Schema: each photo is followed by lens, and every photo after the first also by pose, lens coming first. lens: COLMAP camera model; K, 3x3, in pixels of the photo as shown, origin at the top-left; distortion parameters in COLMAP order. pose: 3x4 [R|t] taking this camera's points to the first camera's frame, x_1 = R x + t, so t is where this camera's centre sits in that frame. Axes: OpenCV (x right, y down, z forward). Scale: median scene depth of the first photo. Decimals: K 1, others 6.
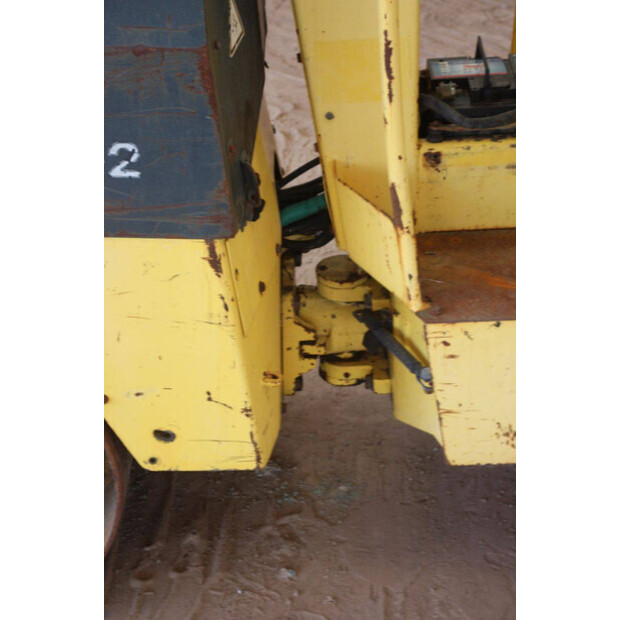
lens RADIAL K [[1445.6, 0, 310.0], [0, 1445.6, 310.0], [0, 0, 1]] dist [0.409412, 0.277873]
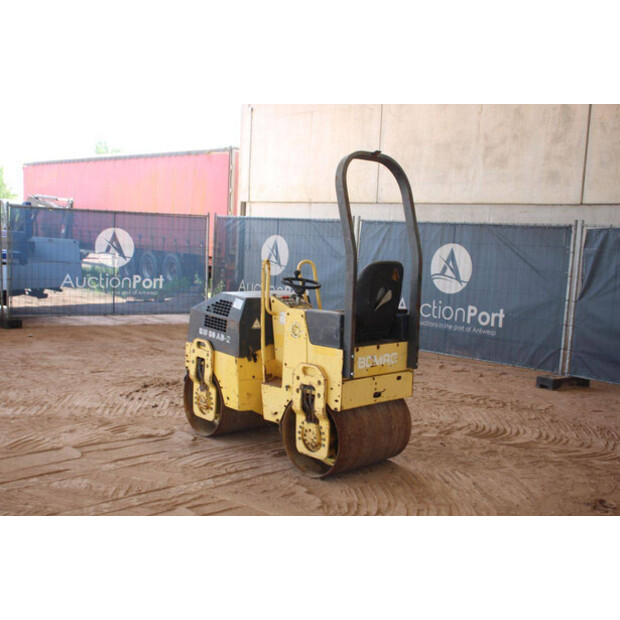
lens RADIAL K [[788.2, 0, 291.1], [0, 788.2, 310.4], [0, 0, 1]] dist [0.018517, 0.039148]
pose [[0.631155, 0.117554, -0.766697, 2.119952], [-0.446294, 0.863479, -0.235002, 0.369875], [0.634401, 0.490495, 0.597453, -0.663809]]
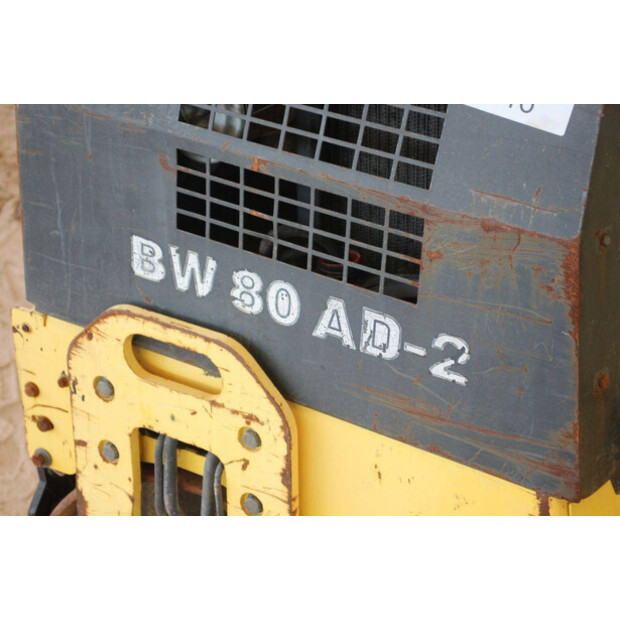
lens RADIAL K [[1445.6, 0, 310.0], [0, 1445.6, 310.0], [0, 0, 1]] dist [0.409412, 0.277873]
pose [[0.840278, 0.256211, -0.477796, 0.142220], [-0.285121, 0.958410, 0.012504, -0.101977], [0.461128, 0.125723, 0.878382, 0.278723]]
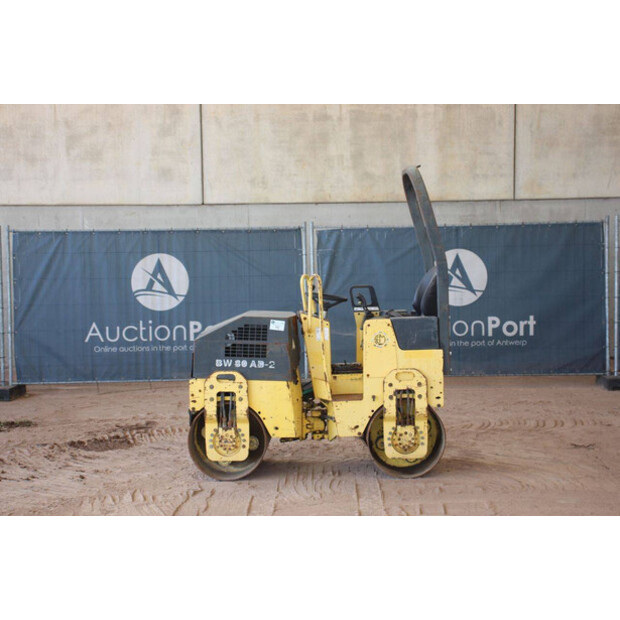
lens RADIAL K [[1109.4, 0, 310.0], [0, 1109.4, 310.0], [0, 0, 1]] dist [0.247045, 0.190367]
pose [[0.998957, -0.000308, -0.045657, 0.174386], [-0.021137, 0.883249, -0.468427, 1.435175], [0.040471, 0.468903, 0.882322, -2.362517]]
